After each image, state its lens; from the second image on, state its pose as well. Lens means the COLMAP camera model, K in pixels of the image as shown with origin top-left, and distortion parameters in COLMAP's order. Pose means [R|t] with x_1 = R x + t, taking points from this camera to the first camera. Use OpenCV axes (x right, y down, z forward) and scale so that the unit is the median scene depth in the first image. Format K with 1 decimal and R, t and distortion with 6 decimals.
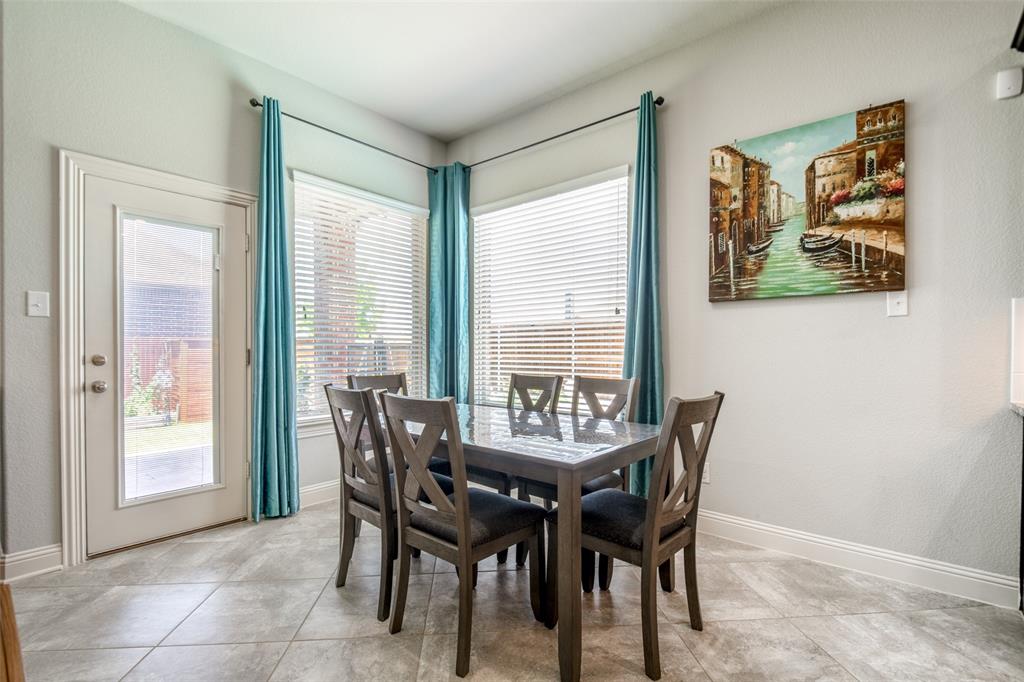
lens RADIAL K [[477.8, 0, 485.6], [0, 477.8, 356.0], [0, 0, 1]] dist [-0.001842, -0.004985]
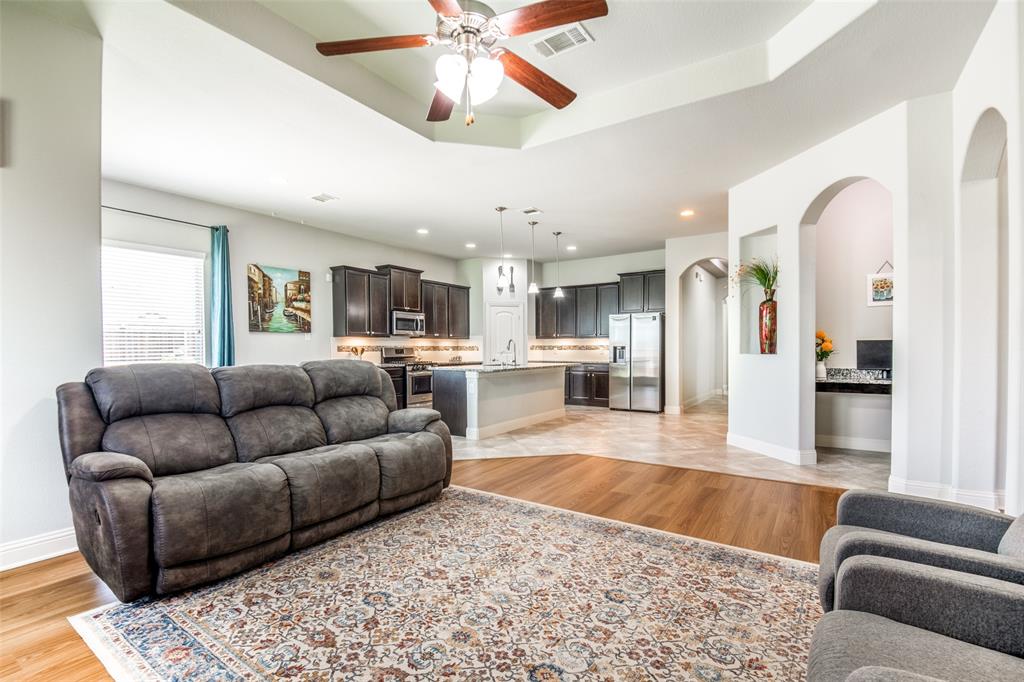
lens RADIAL K [[477.8, 0, 505.5], [0, 477.8, 347.0], [0, 0, 1]] dist [-0.001842, -0.004985]
pose [[-0.116792, 0.000155, 0.993156, -2.377973], [0.017564, 0.999844, 0.001909, -0.027064], [-0.993001, 0.017667, -0.116777, 0.082927]]
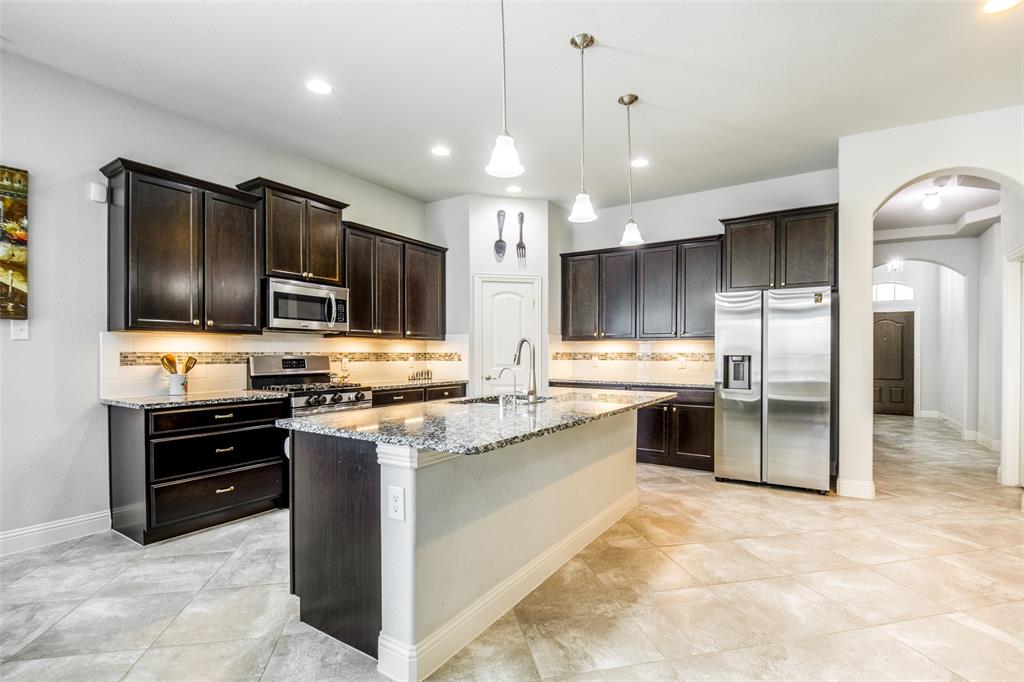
lens RADIAL K [[477.8, 0, 515.7], [0, 477.8, 350.2], [0, 0, 1]] dist [-0.001842, -0.004985]
pose [[-0.131927, 0.003295, 0.991254, -0.542163], [0.012843, 0.999916, -0.001615, -0.037782], [-0.991176, 0.012518, -0.131958, -0.127682]]
